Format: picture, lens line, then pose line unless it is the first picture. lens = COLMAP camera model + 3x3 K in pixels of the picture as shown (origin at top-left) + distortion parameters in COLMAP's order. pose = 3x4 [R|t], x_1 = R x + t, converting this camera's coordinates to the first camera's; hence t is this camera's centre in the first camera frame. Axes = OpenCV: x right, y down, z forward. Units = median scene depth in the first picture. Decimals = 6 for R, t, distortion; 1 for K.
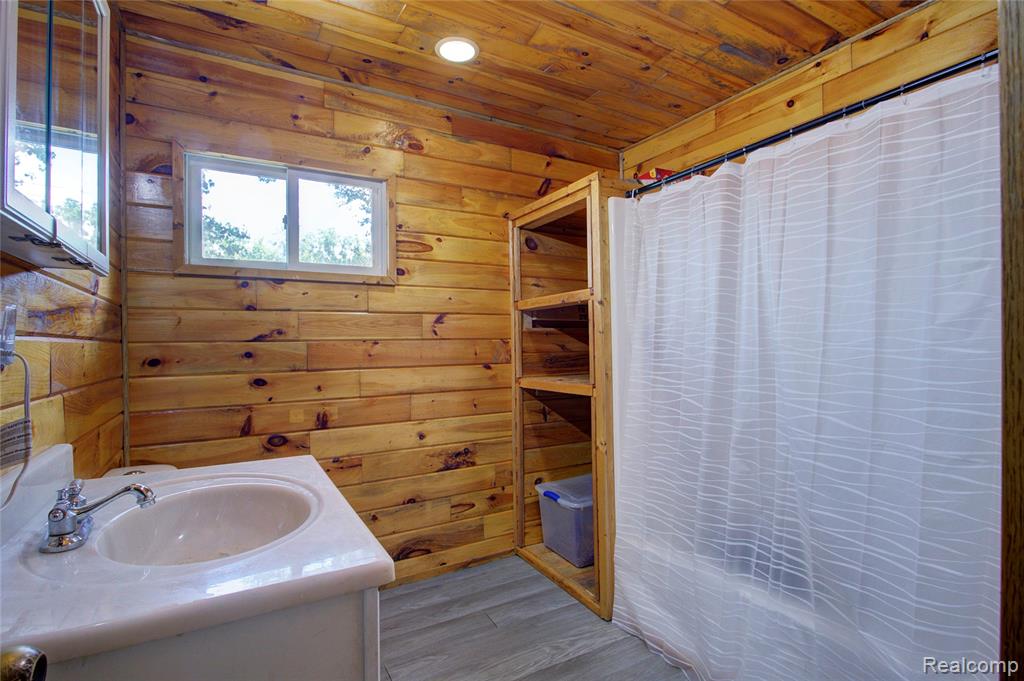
lens RADIAL K [[498.0, 0, 506.1], [0, 498.0, 342.5], [0, 0, 1]] dist [-0.012980, 0.000389]
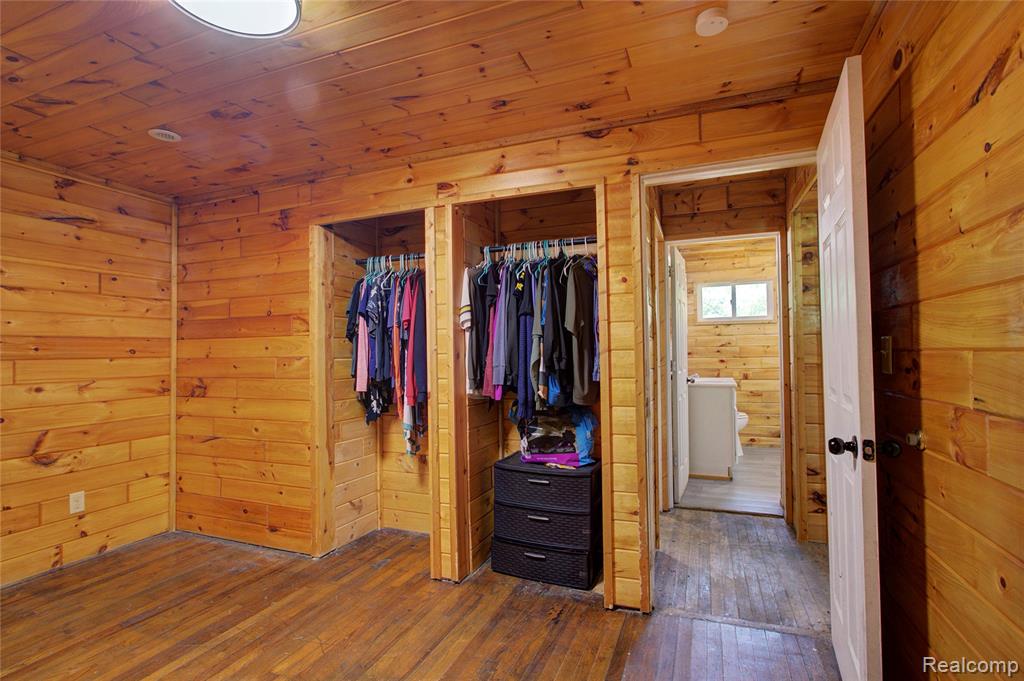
lens RADIAL K [[498.0, 0, 506.1], [0, 498.0, 342.5], [0, 0, 1]] dist [-0.012980, 0.000389]
pose [[0.616593, -0.012653, -0.787180, 0.914113], [0.010091, 0.999916, -0.008168, -0.014270], [0.787217, -0.002907, 0.616669, -1.611094]]
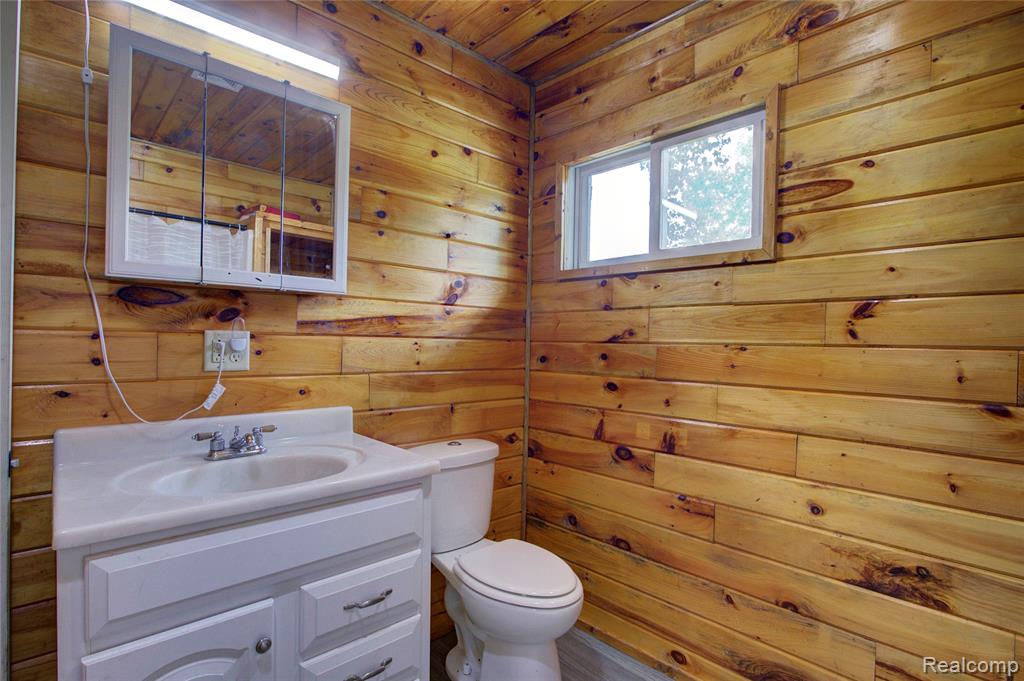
lens RADIAL K [[498.0, 0, 506.1], [0, 498.0, 342.5], [0, 0, 1]] dist [-0.012980, 0.000389]
pose [[0.221279, 0.022239, -0.974957, 0.349204], [-0.016620, 0.999681, 0.019031, -0.016320], [0.975069, 0.011992, 0.221578, 0.558179]]
